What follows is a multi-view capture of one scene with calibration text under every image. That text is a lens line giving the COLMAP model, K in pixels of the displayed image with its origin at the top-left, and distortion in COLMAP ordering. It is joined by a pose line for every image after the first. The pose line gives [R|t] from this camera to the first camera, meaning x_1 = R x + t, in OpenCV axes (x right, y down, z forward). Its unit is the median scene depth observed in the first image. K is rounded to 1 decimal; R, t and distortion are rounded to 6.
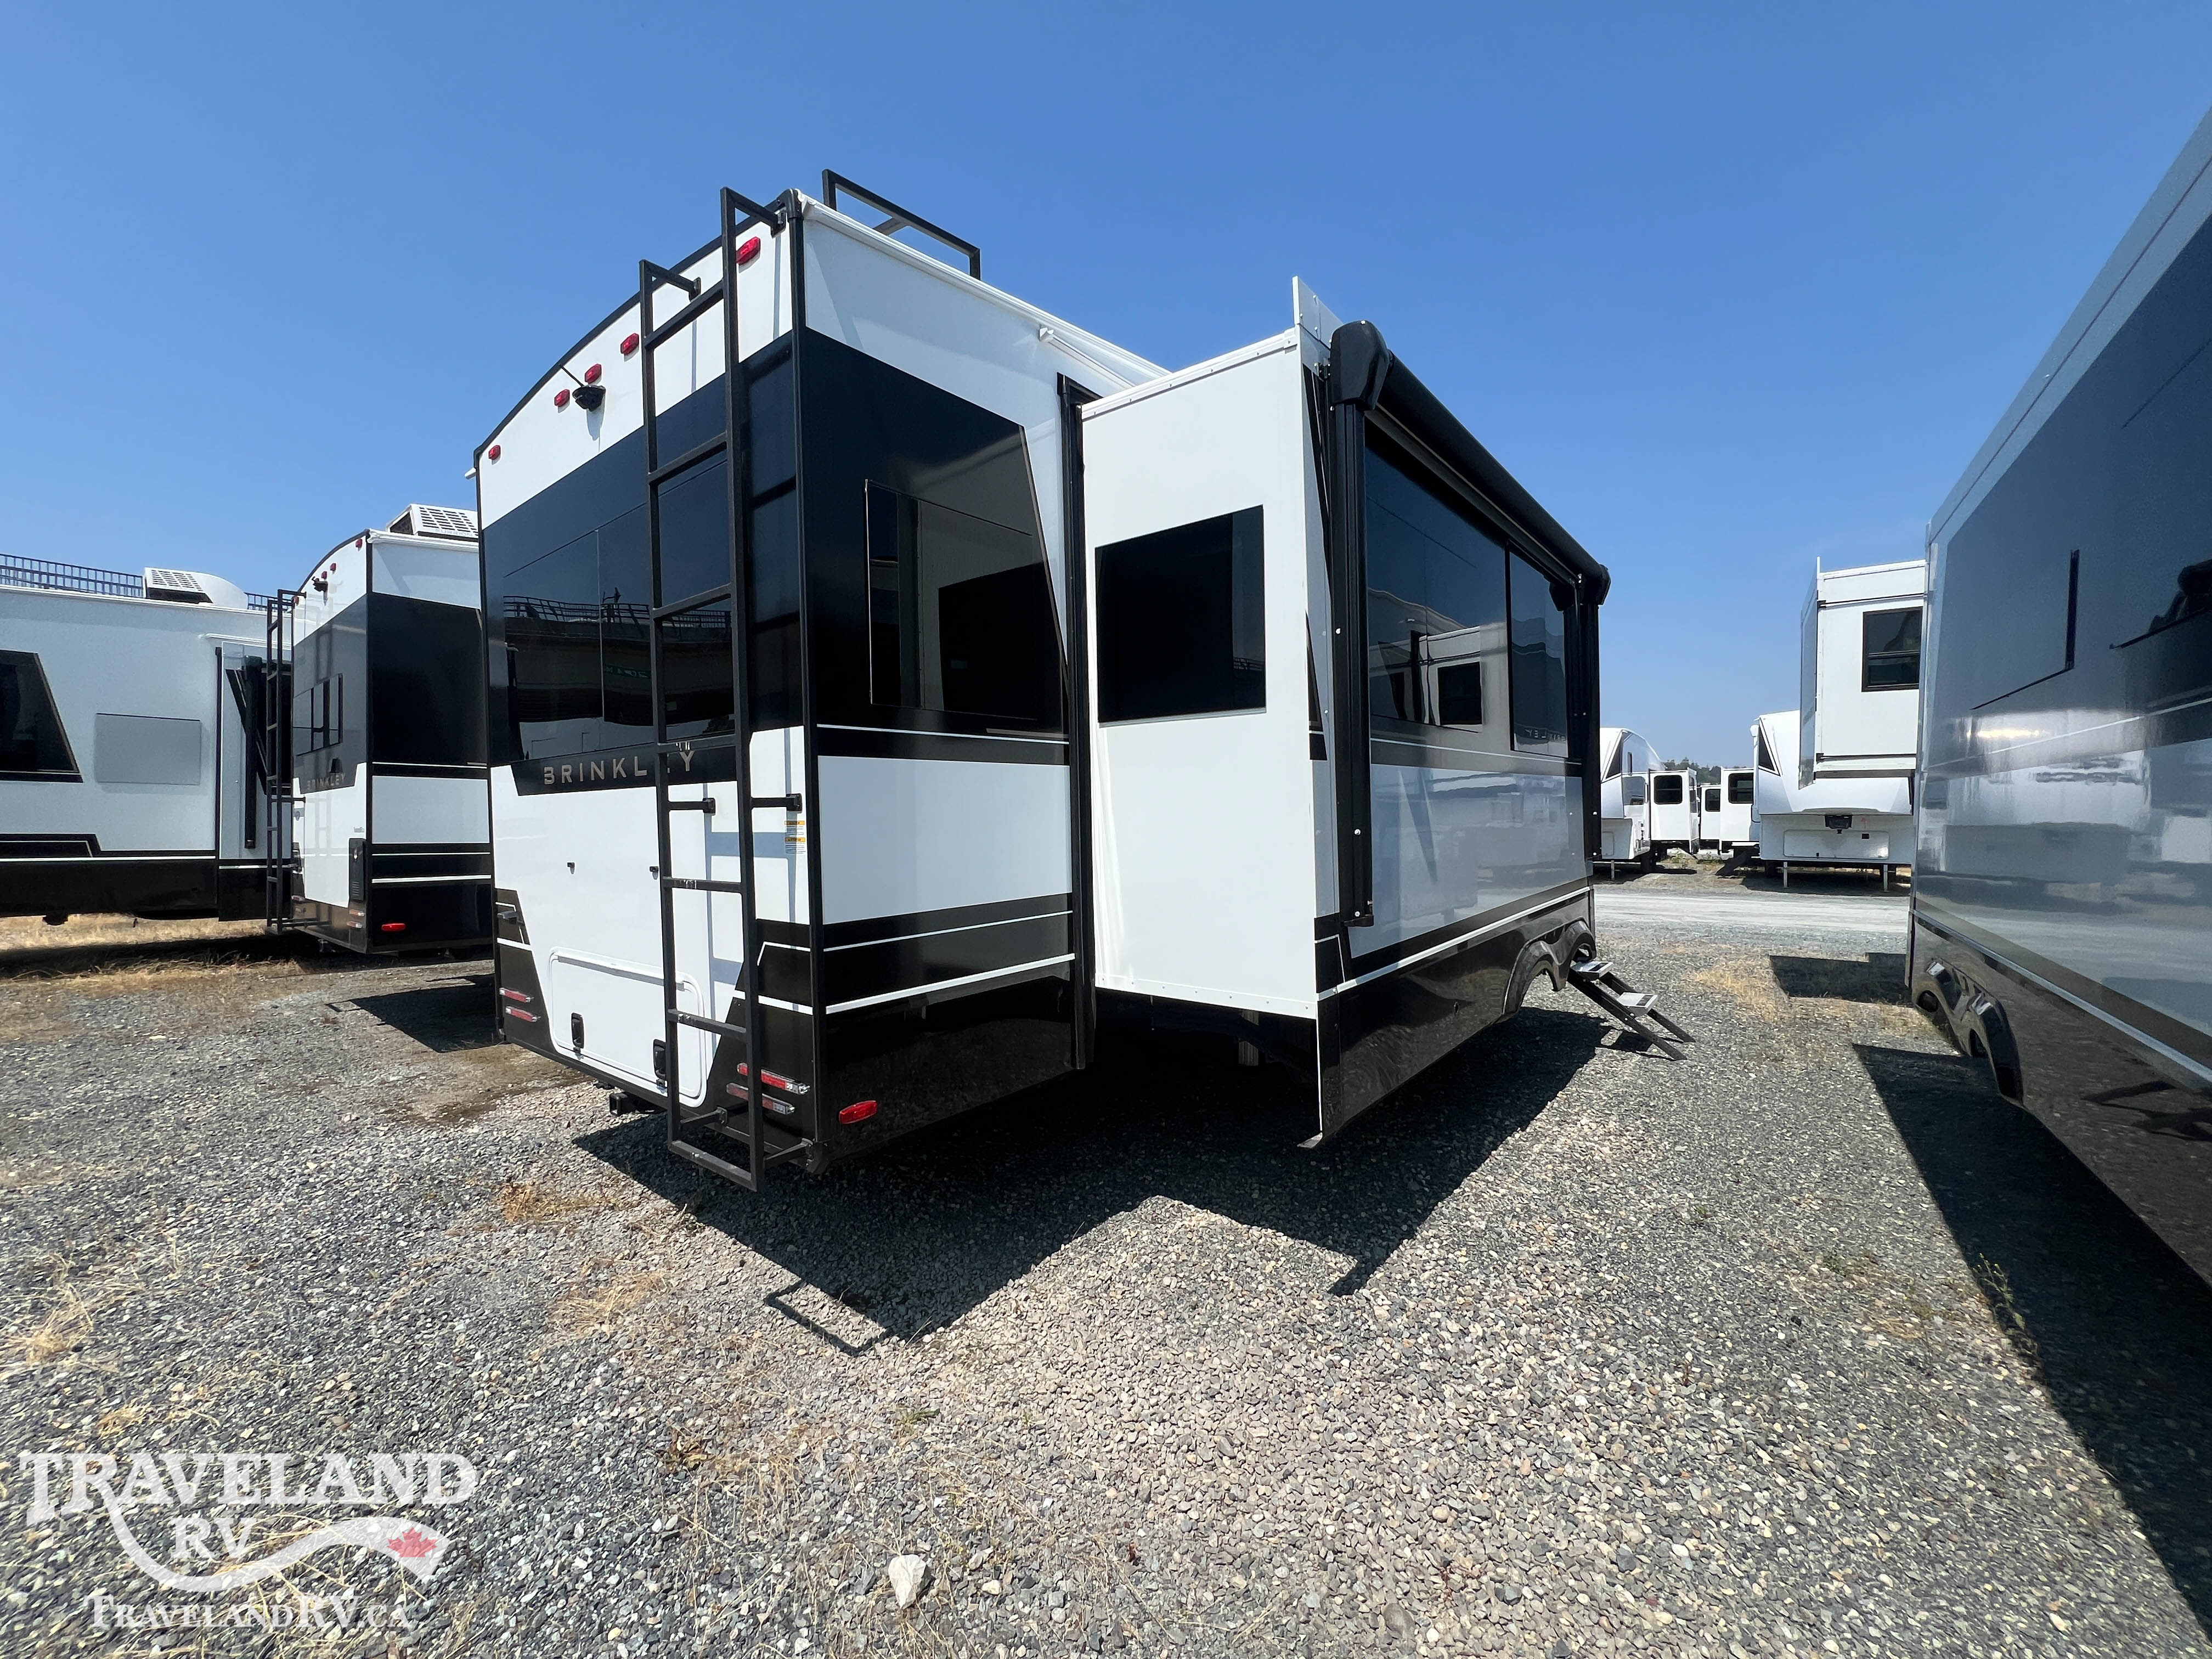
lens RADIAL K [[885.1, 0, 1128.4], [0, 885.1, 829.5], [0, 0, 1]] dist [-0.000617, -0.000115]
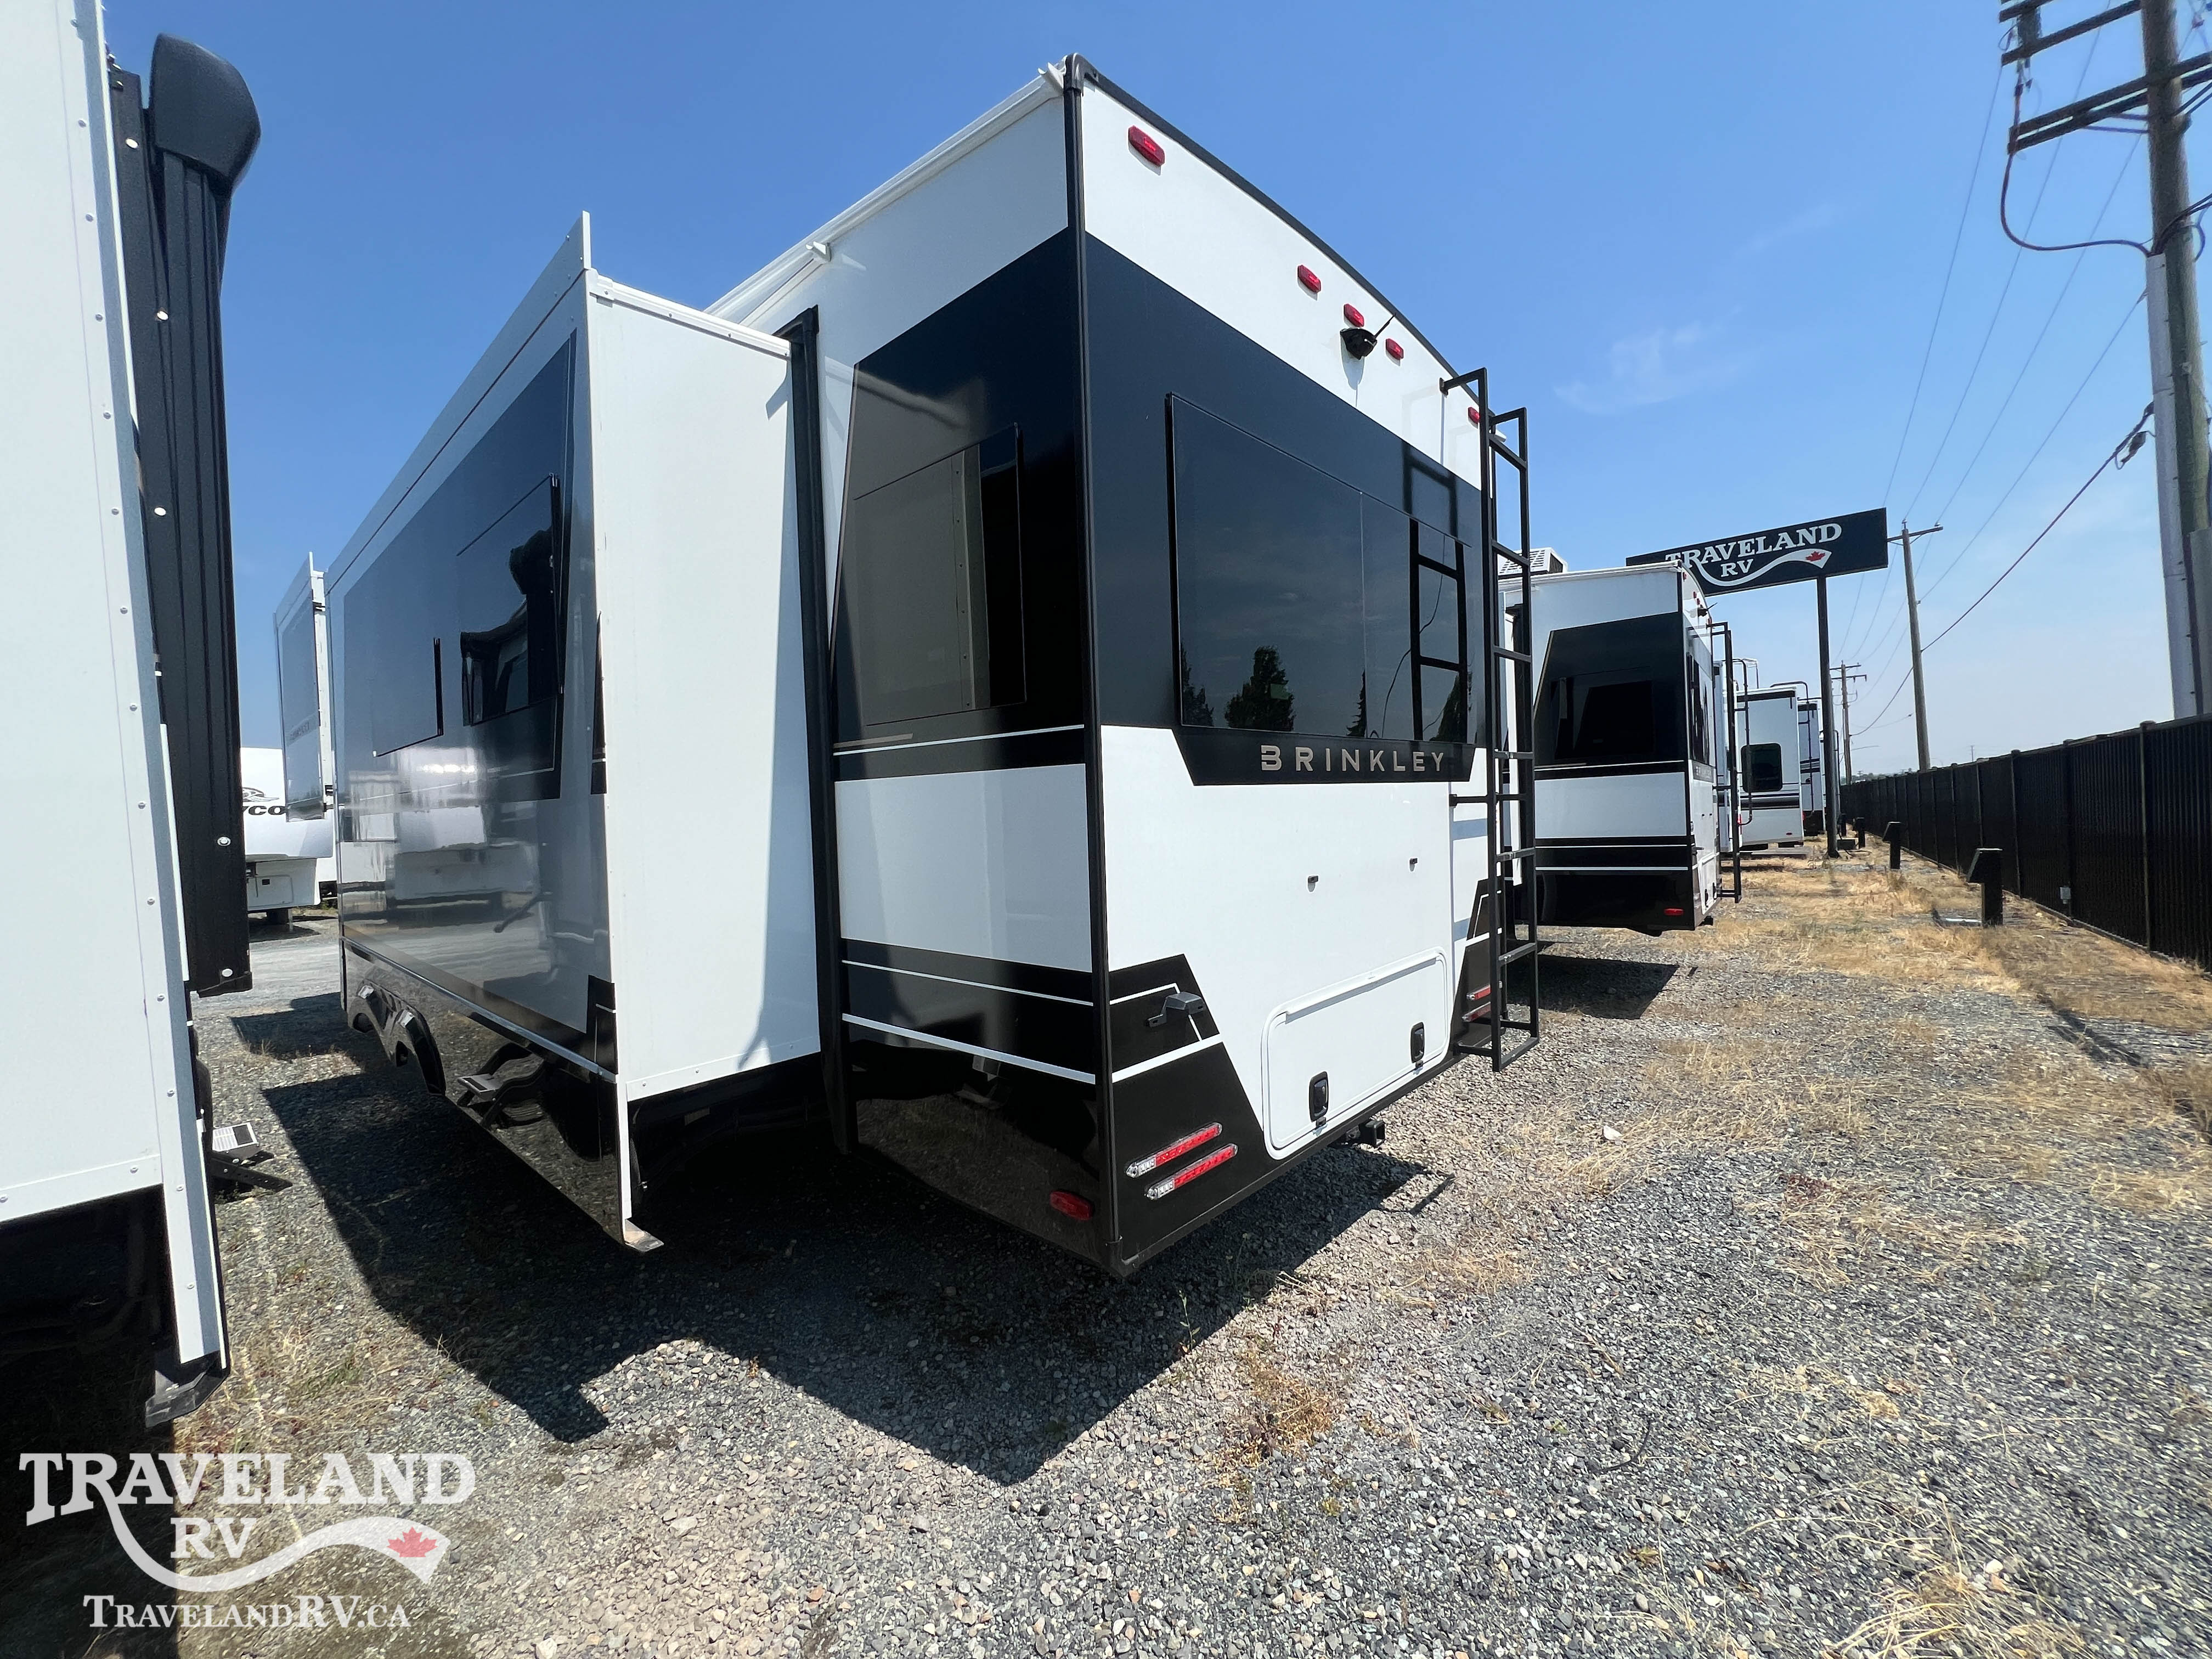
lens RADIAL K [[885.1, 0, 1115.9], [0, 885.1, 824.8], [0, 0, 1]] dist [-0.000617, -0.000115]
pose [[0.058555, -0.011166, 0.998222, -1.536640], [0.052070, 0.998610, 0.008116, -0.024302], [-0.996925, 0.051502, 0.059055, 1.233109]]
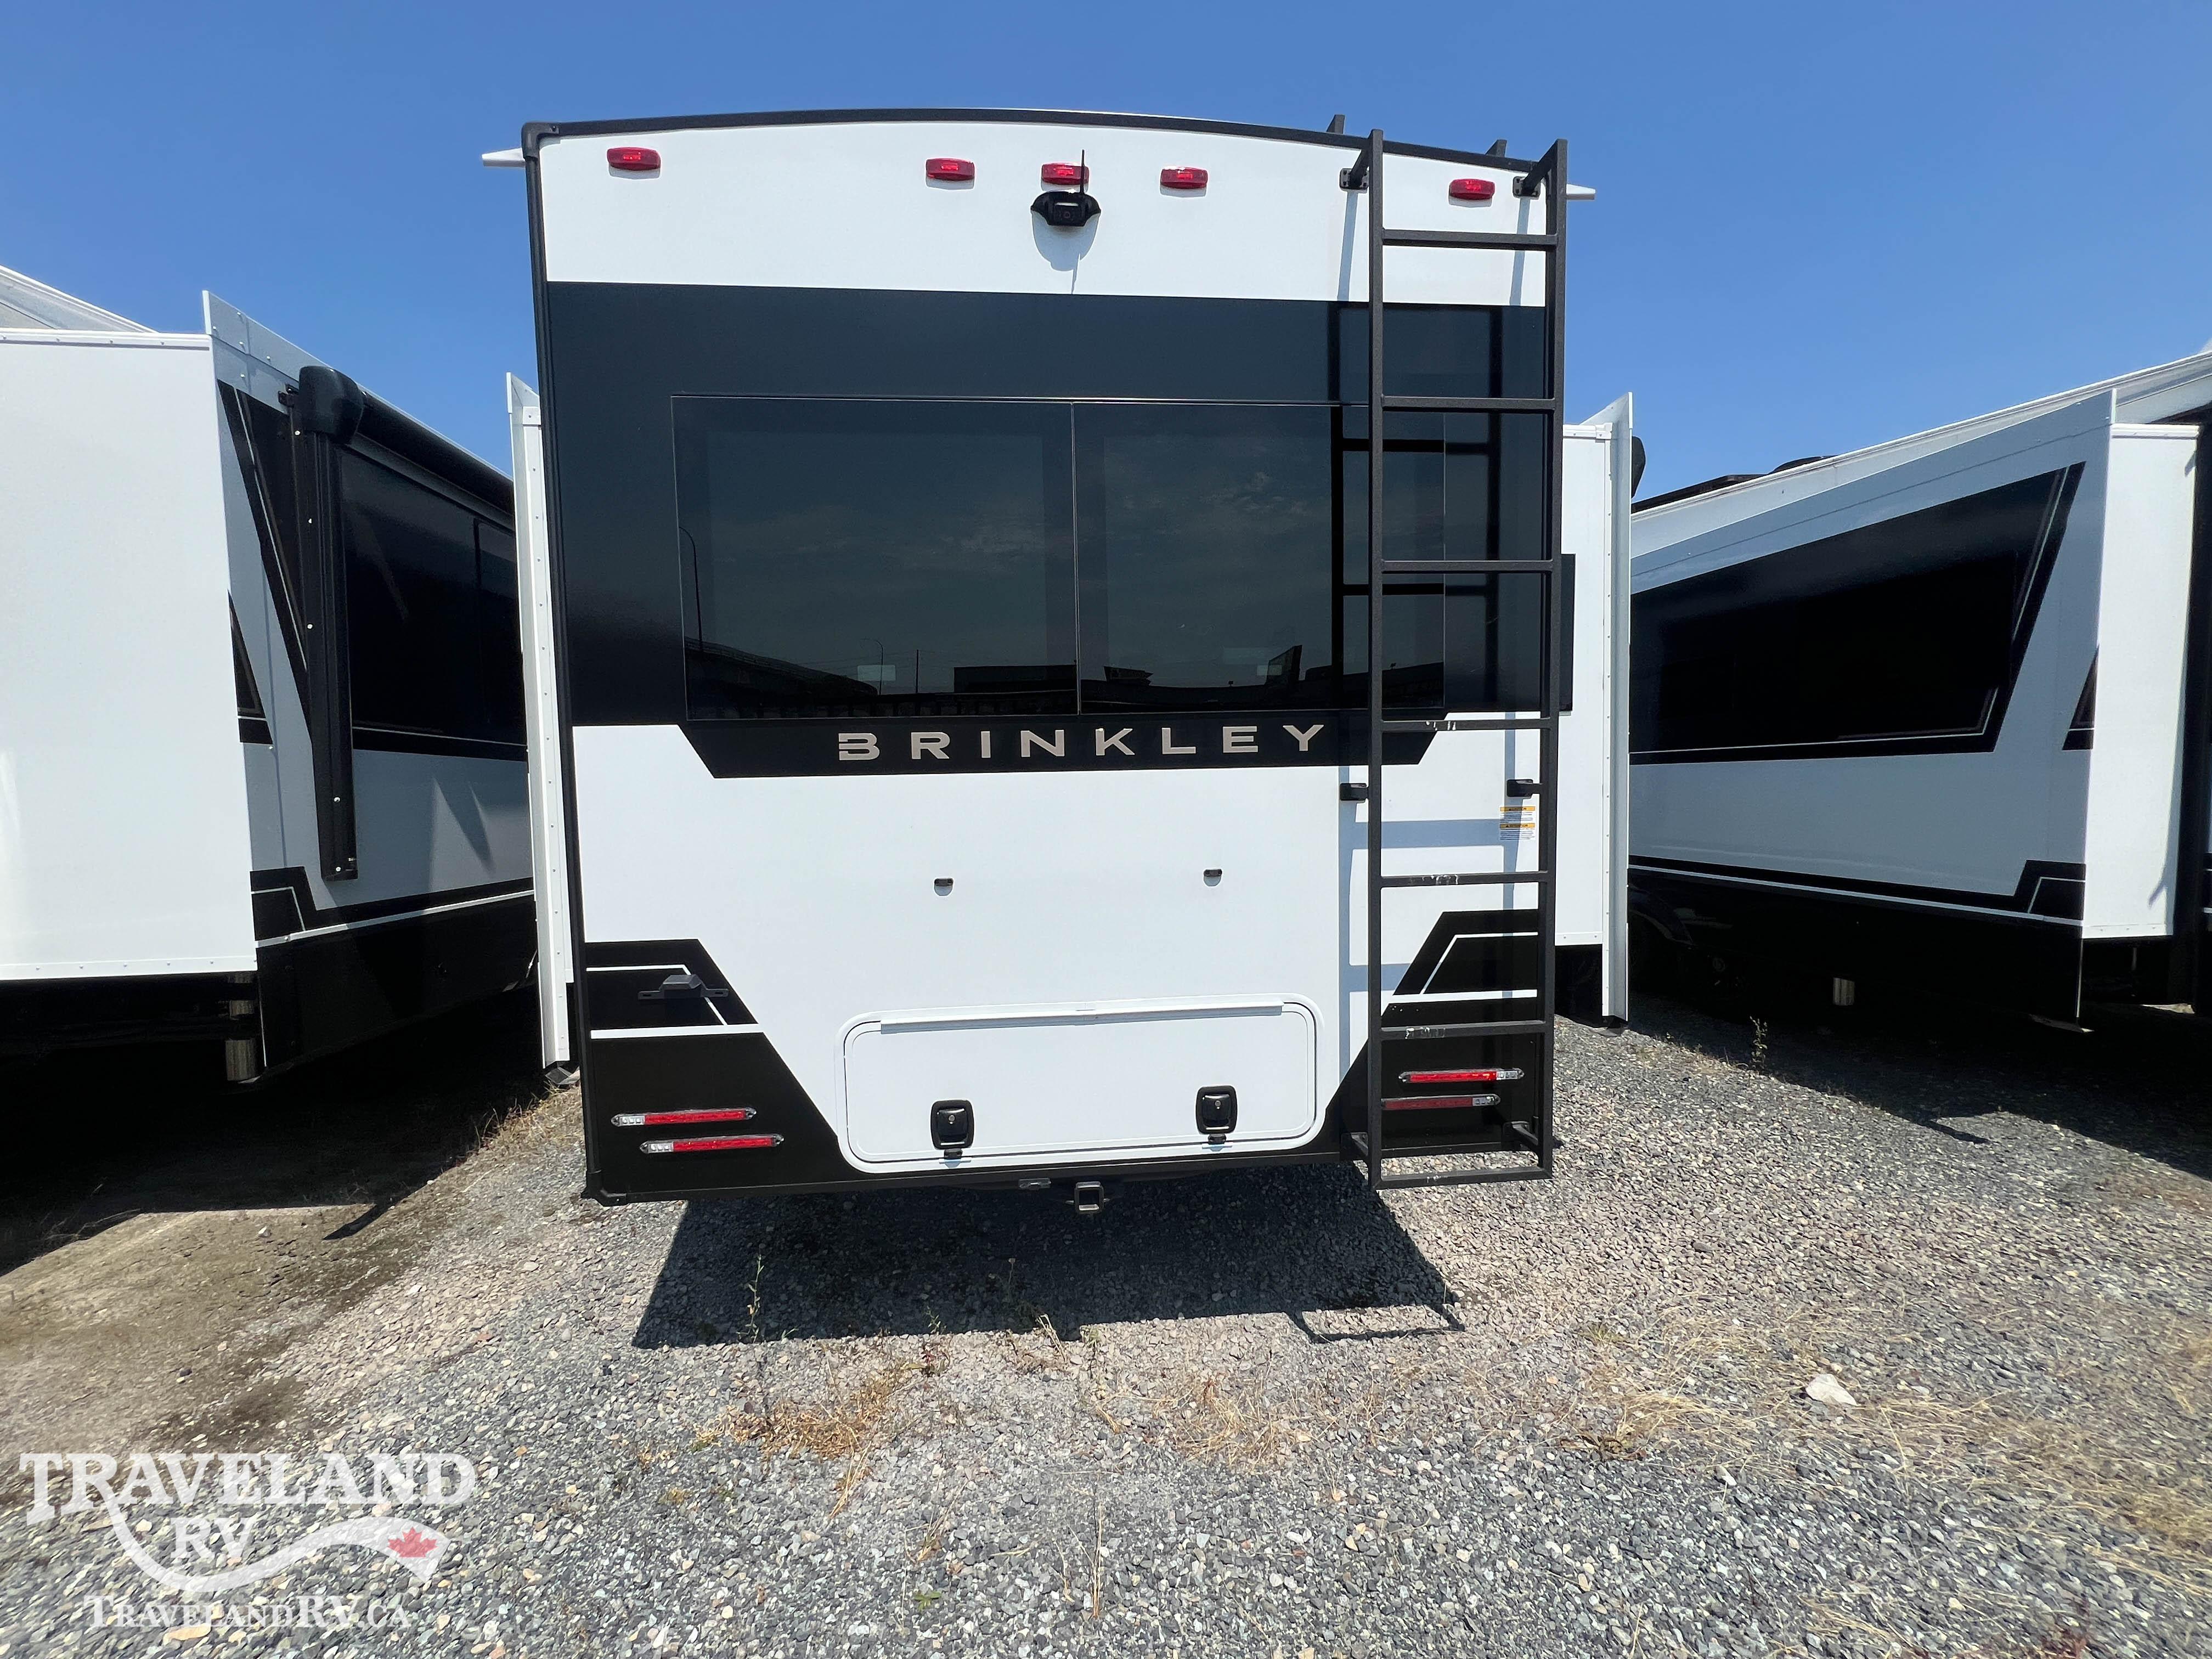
lens RADIAL K [[885.1, 0, 1108.8], [0, 885.1, 827.6], [0, 0, 1]] dist [-0.000617, -0.000115]
pose [[0.722747, -0.041864, 0.689843, -1.099359], [0.021681, 0.999046, 0.037912, -0.026681], [-0.690772, -0.012444, 0.722965, 0.473432]]
